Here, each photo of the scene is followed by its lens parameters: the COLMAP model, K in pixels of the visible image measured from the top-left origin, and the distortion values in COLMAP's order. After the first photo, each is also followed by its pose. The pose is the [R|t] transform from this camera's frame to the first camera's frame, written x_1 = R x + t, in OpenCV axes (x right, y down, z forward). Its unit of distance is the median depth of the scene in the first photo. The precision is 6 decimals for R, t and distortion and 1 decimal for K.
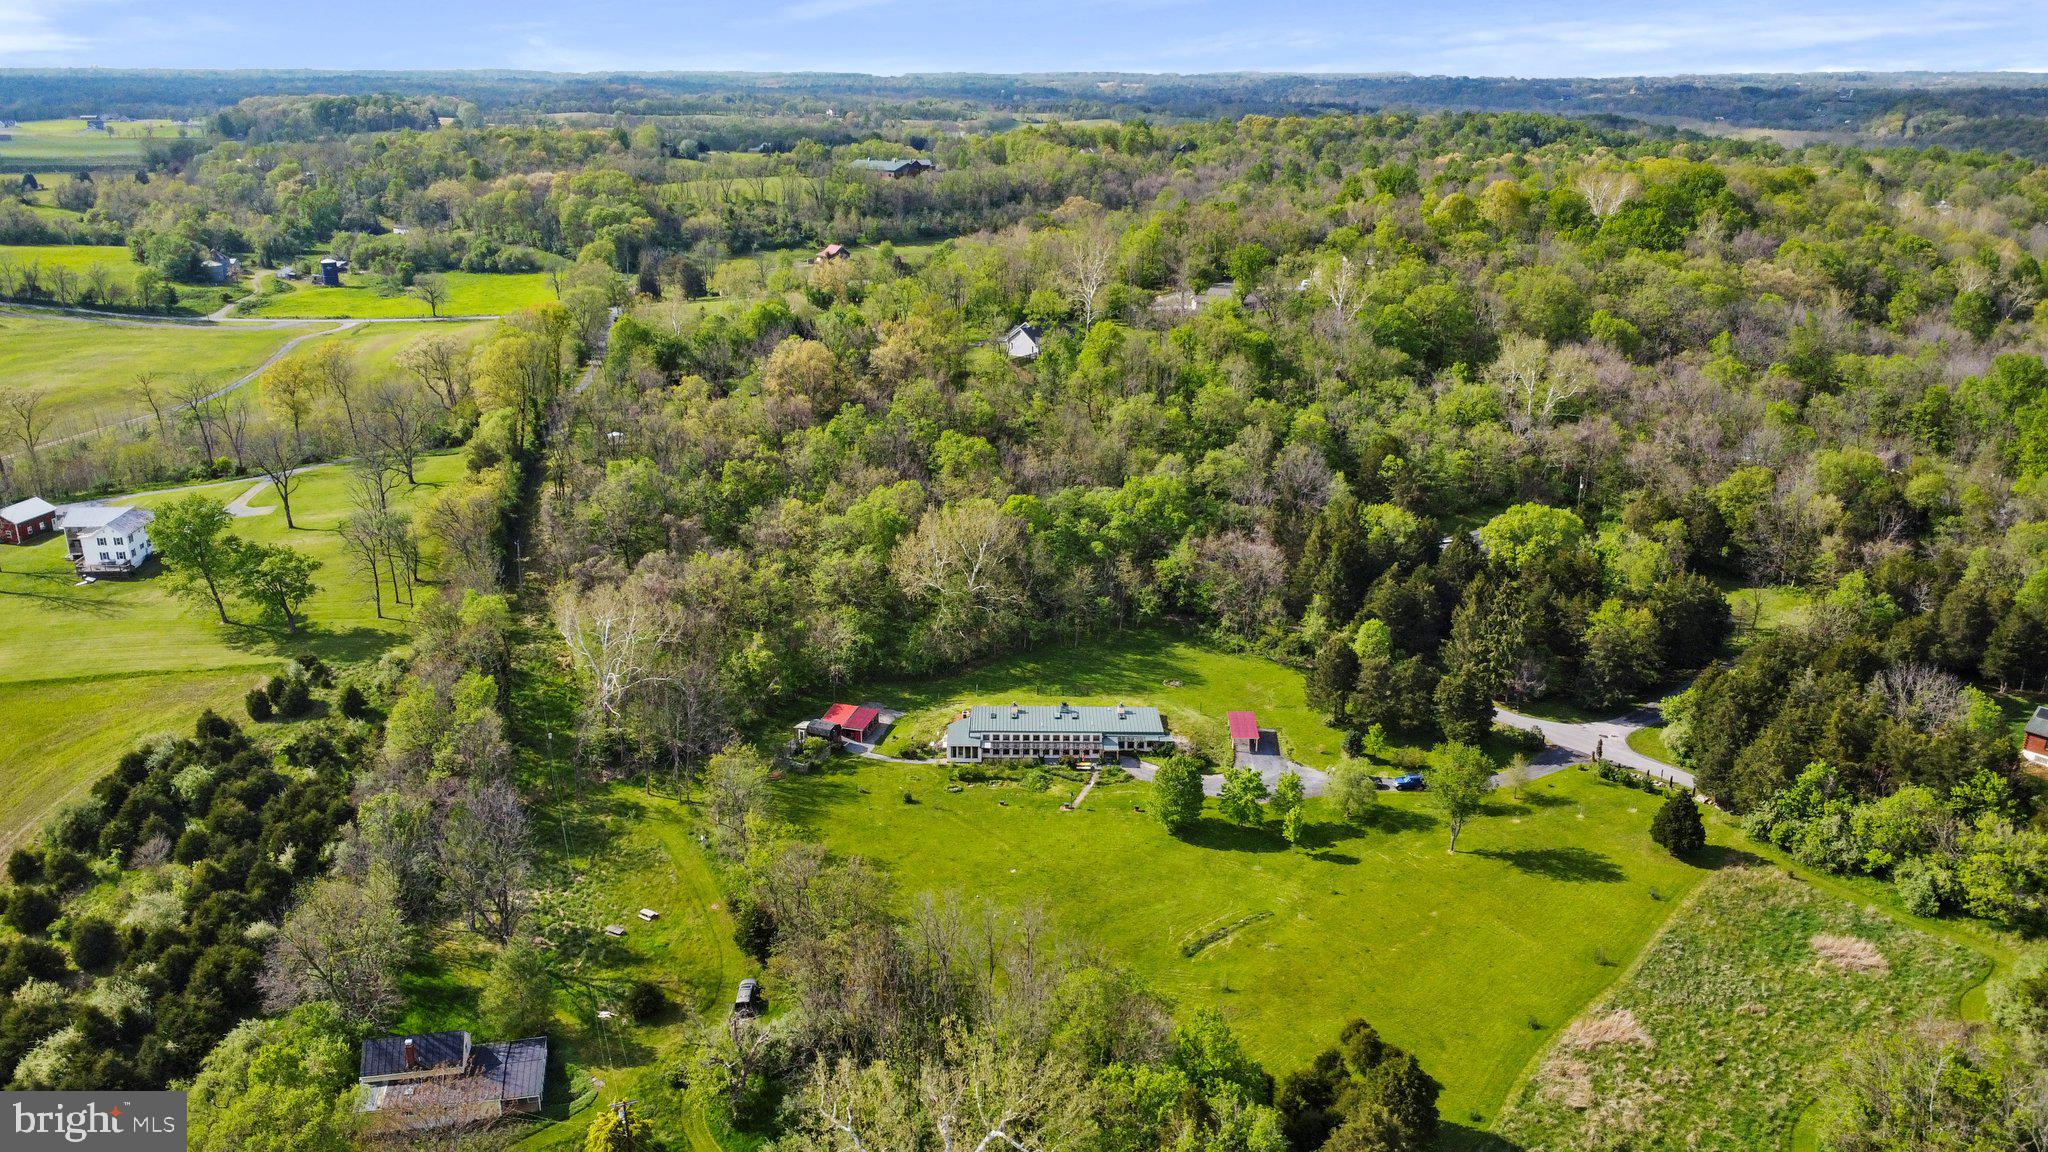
lens RADIAL K [[1537.5, 0, 1024.0], [0, 1537.5, 576.0], [0, 0, 1]] dist [0.010067, 0.005246]
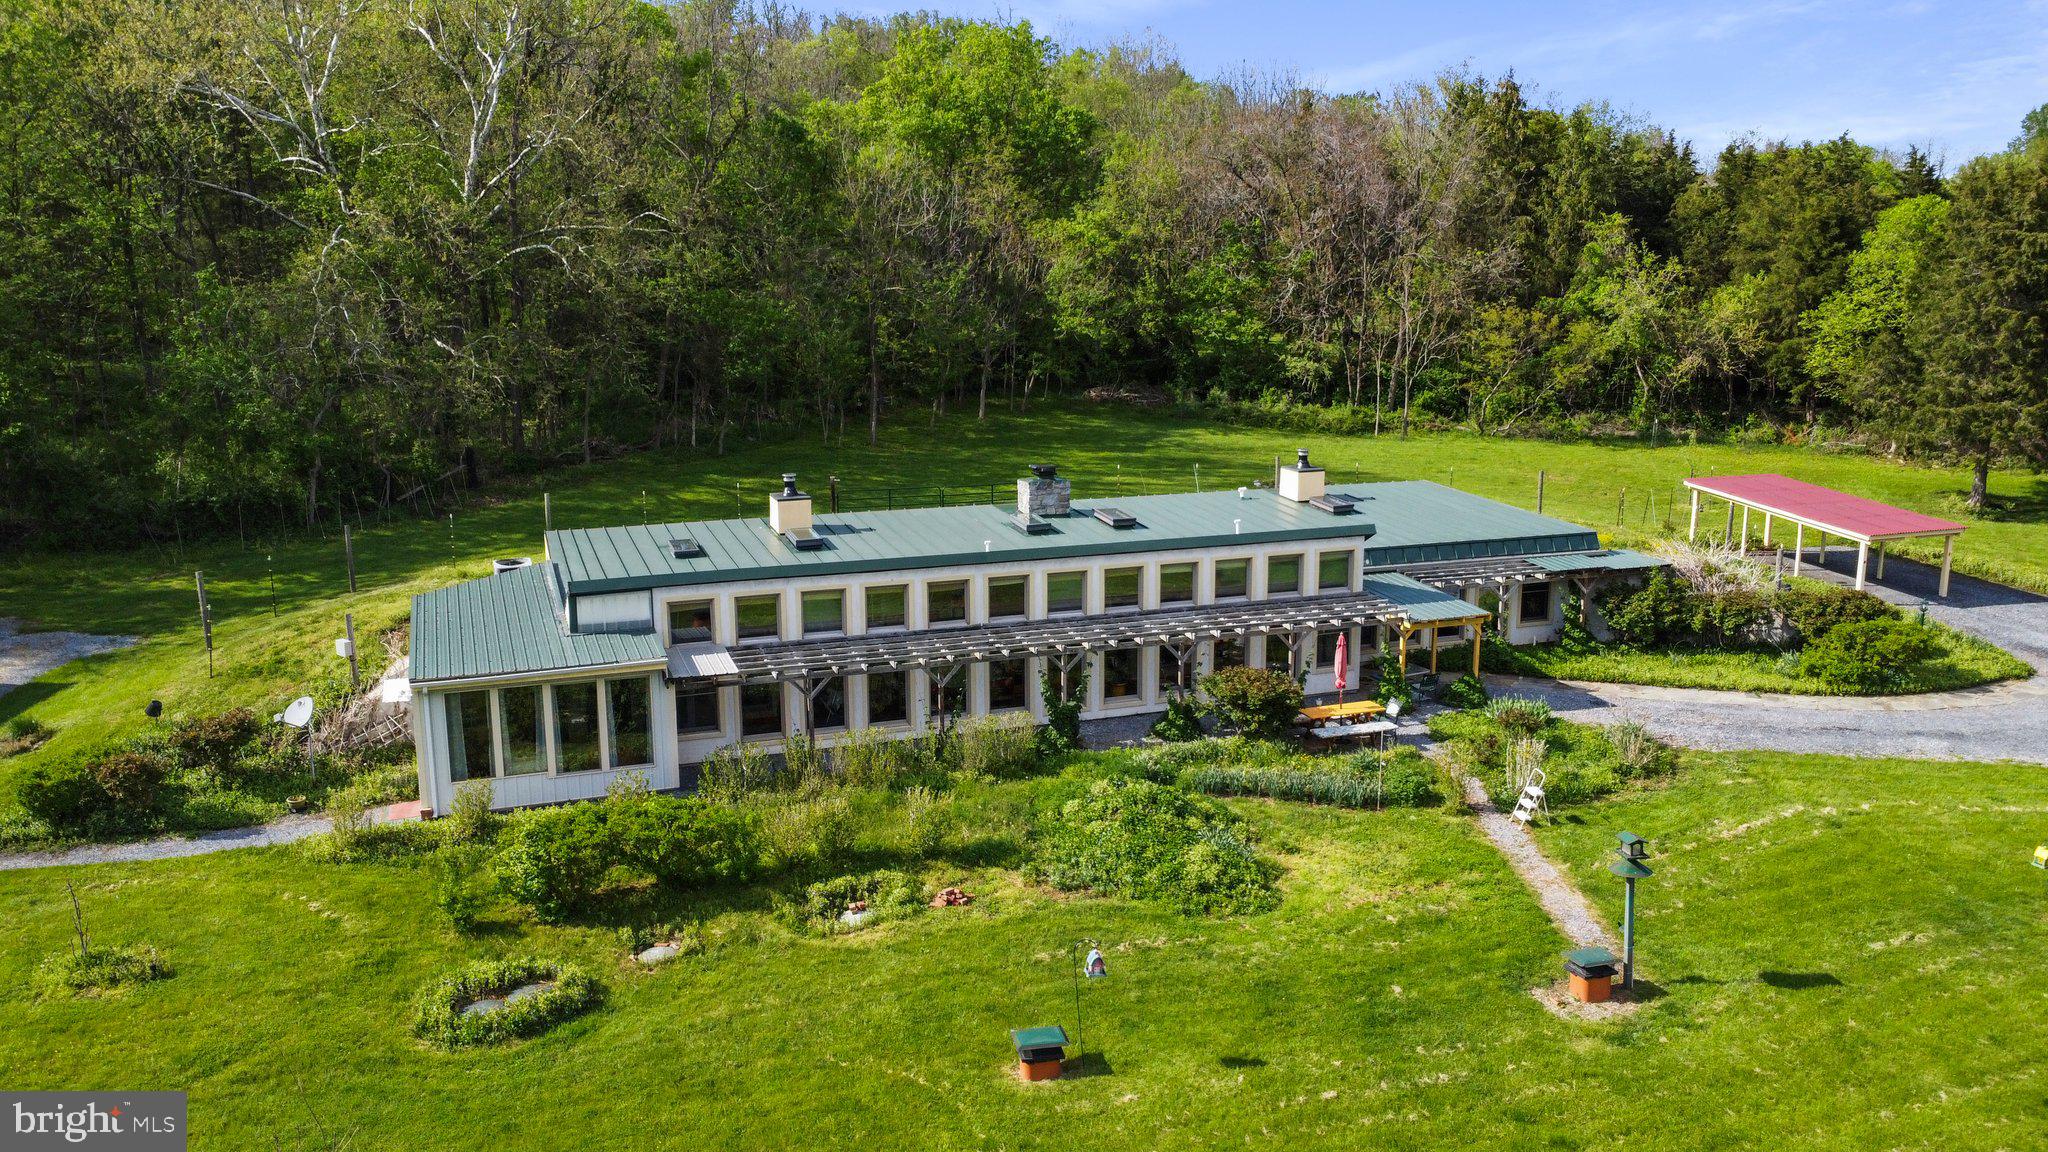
lens RADIAL K [[1537.5, 0, 1024.0], [0, 1537.5, 576.0], [0, 0, 1]] dist [0.010067, 0.005246]
pose [[0.937231, -0.075249, 0.340493, -0.044792], [0.115877, 0.988158, -0.100576, 0.119390], [-0.328893, 0.133719, 0.934852, 0.850269]]
